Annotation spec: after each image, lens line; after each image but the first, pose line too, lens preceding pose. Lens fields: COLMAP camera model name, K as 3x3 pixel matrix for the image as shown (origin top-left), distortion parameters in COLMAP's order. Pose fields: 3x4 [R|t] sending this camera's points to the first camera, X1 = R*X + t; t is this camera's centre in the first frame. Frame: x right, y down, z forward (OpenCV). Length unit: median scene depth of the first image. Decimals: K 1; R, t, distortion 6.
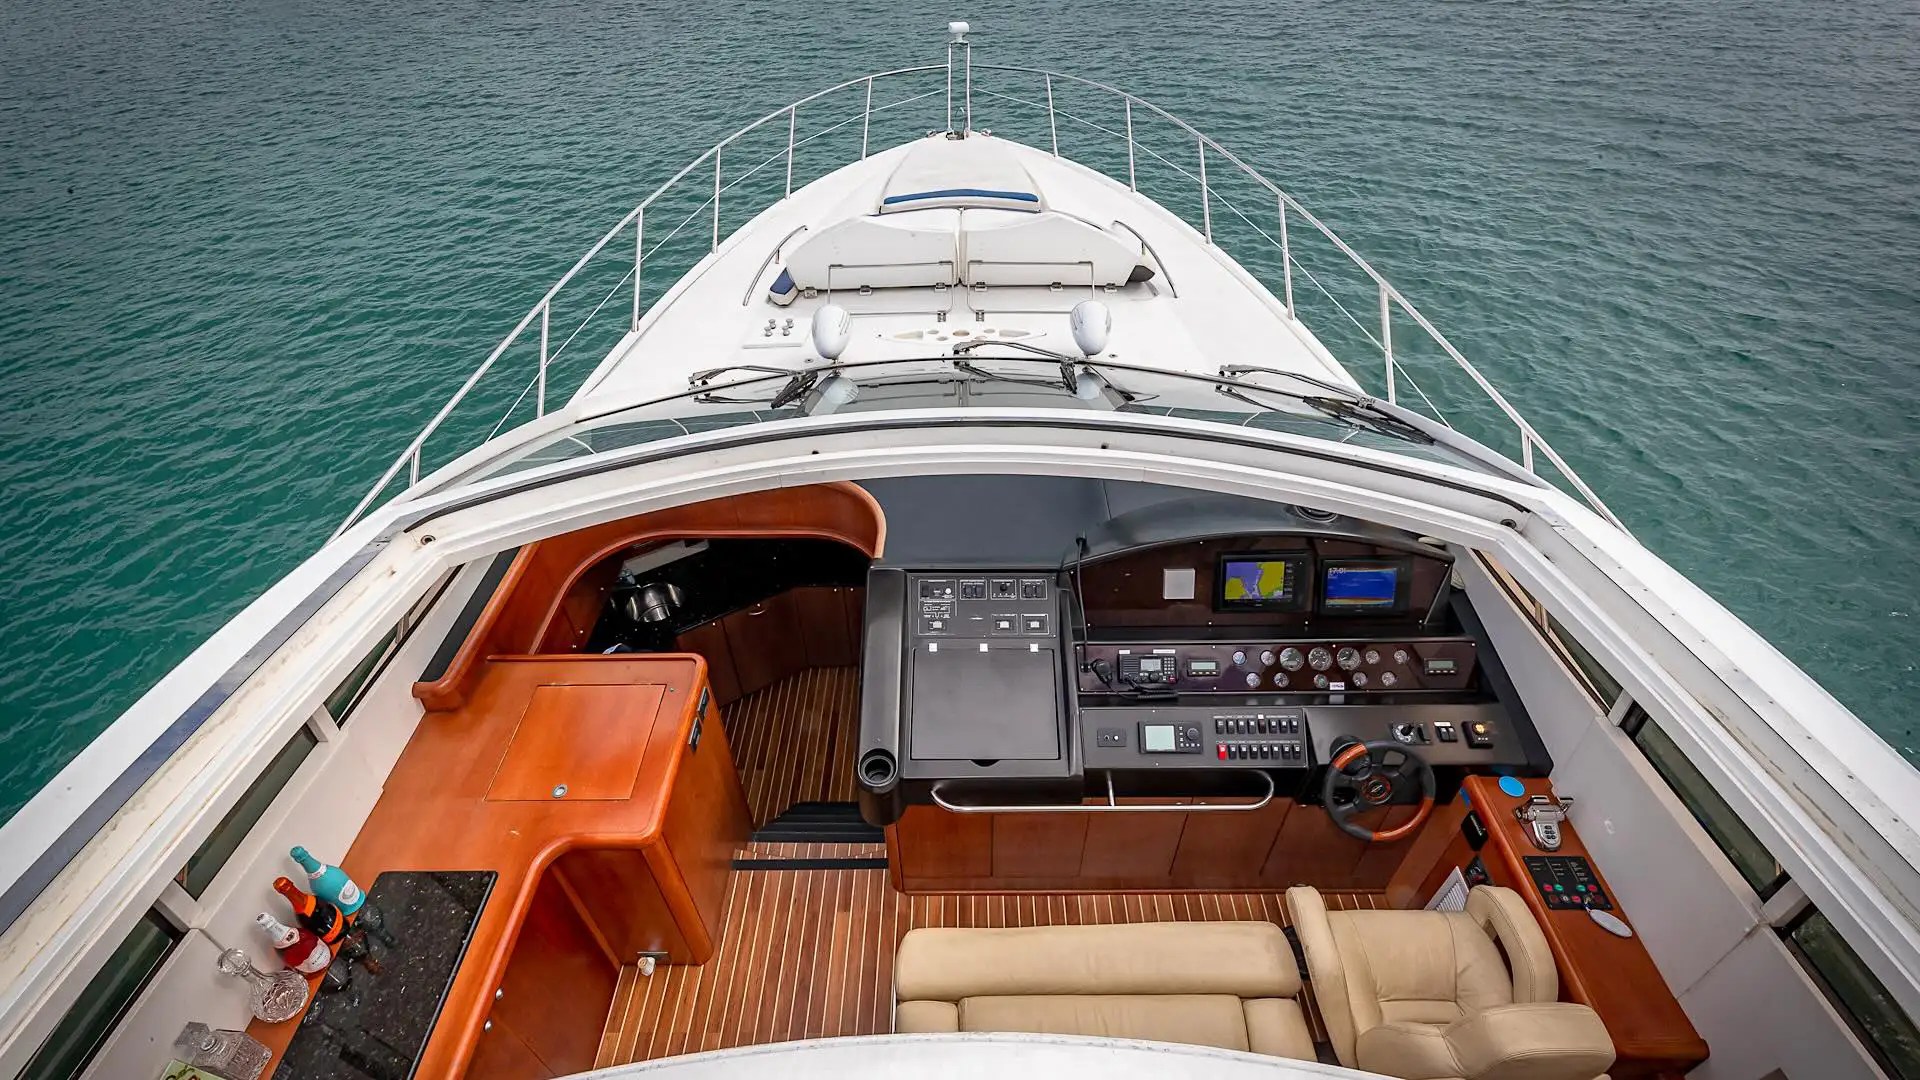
lens RADIAL K [[781.8, 0, 960.0], [0, 781.8, 540.0], [0, 0, 1]] dist [0.000076, -0.000071]
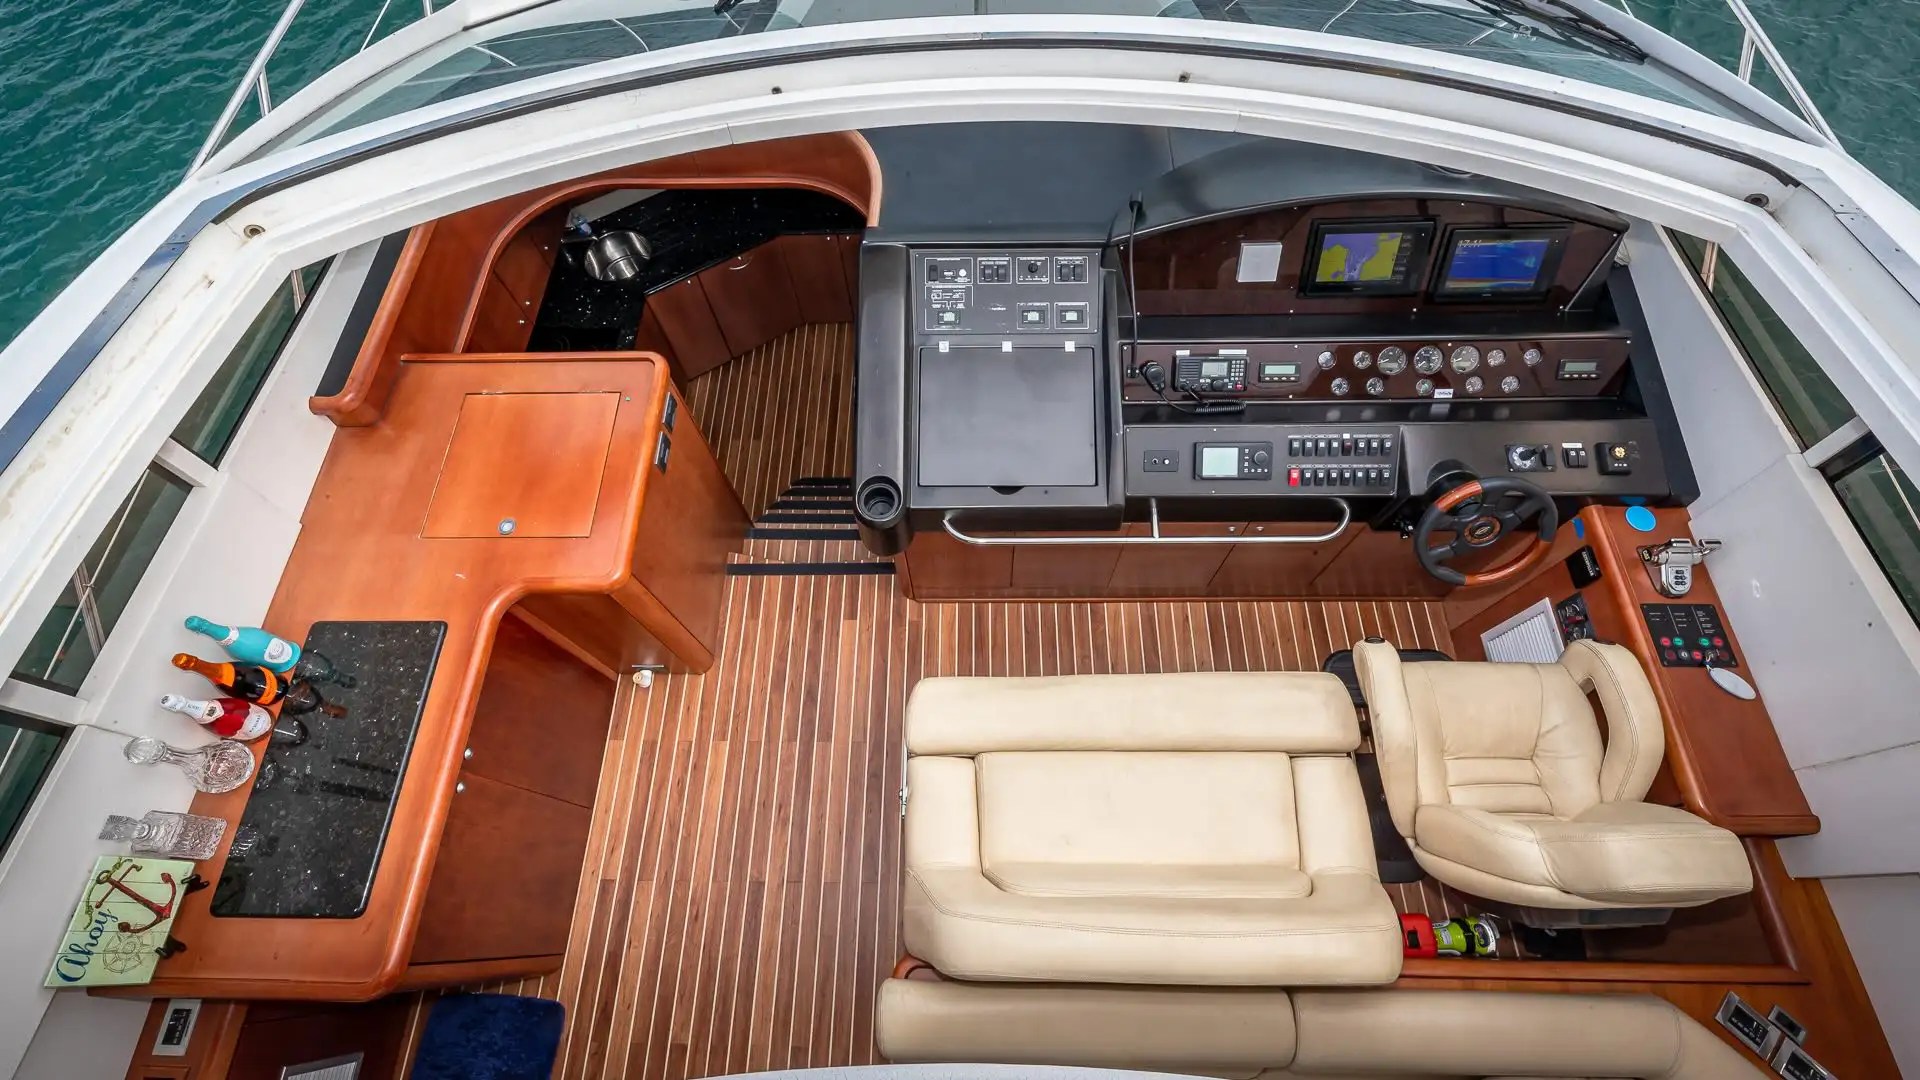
lens RADIAL K [[861.8, 0, 956.0], [0, 861.8, 470.9], [0, 0, 1]] dist [0.010045, -0.005590]
pose [[0.999779, 0.002403, -0.020894, -0.003560], [0.004795, 0.941234, 0.337721, -0.046126], [0.020478, -0.337747, 0.941014, 0.132650]]
